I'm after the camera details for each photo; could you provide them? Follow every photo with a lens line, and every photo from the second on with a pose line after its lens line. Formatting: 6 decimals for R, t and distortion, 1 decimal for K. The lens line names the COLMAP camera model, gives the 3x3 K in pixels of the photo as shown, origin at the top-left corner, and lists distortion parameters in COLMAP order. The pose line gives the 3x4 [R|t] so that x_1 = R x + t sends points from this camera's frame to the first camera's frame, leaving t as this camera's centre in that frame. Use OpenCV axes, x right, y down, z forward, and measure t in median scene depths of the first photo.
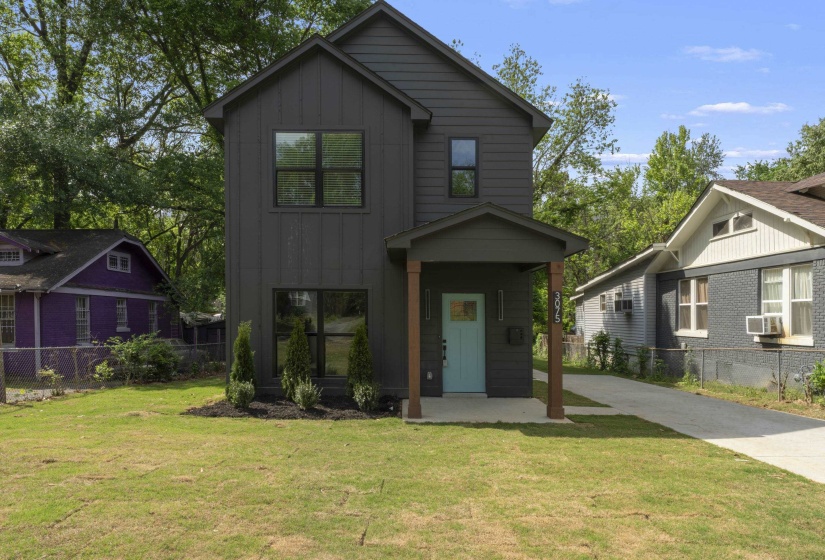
lens RADIAL K [[511.8, 0, 421.0], [0, 511.8, 306.4], [0, 0, 1]] dist [-0.007588, -0.000174]
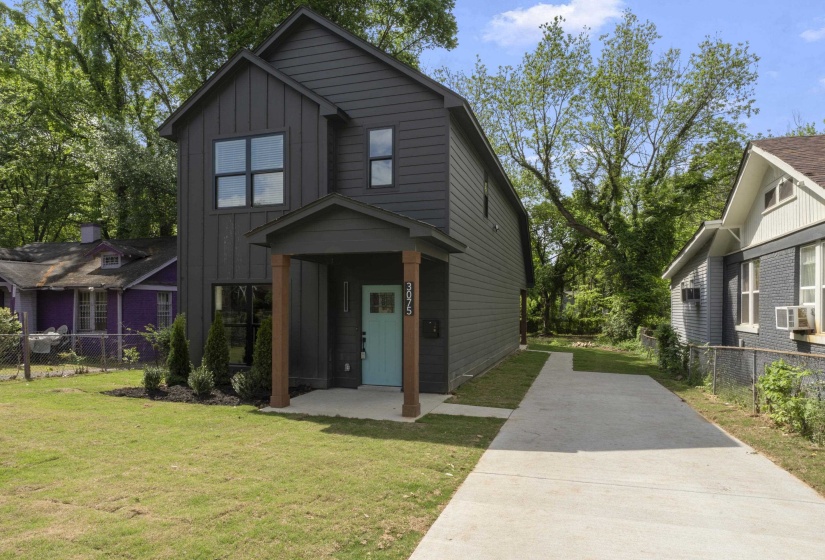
lens RADIAL K [[511.8, 0, 436.0], [0, 511.8, 296.4], [0, 0, 1]] dist [-0.007588, -0.000174]
pose [[0.950030, -0.010188, -0.311993, 0.390545], [0.009304, 0.999947, -0.004322, 0.001368], [0.312020, 0.001204, 0.950075, 0.076366]]
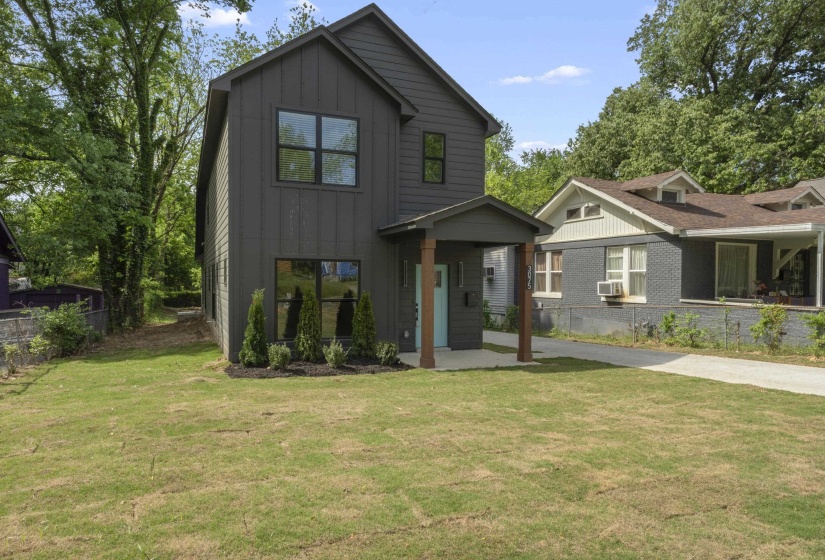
lens RADIAL K [[511.8, 0, 411.0], [0, 511.8, 280.0], [0, 0, 1]] dist [-0.007588, -0.000174]
pose [[0.931487, -0.000602, 0.363774, -0.313346], [-0.007631, 0.999746, 0.021195, -0.010913], [-0.363695, -0.022519, 0.931246, -0.071694]]
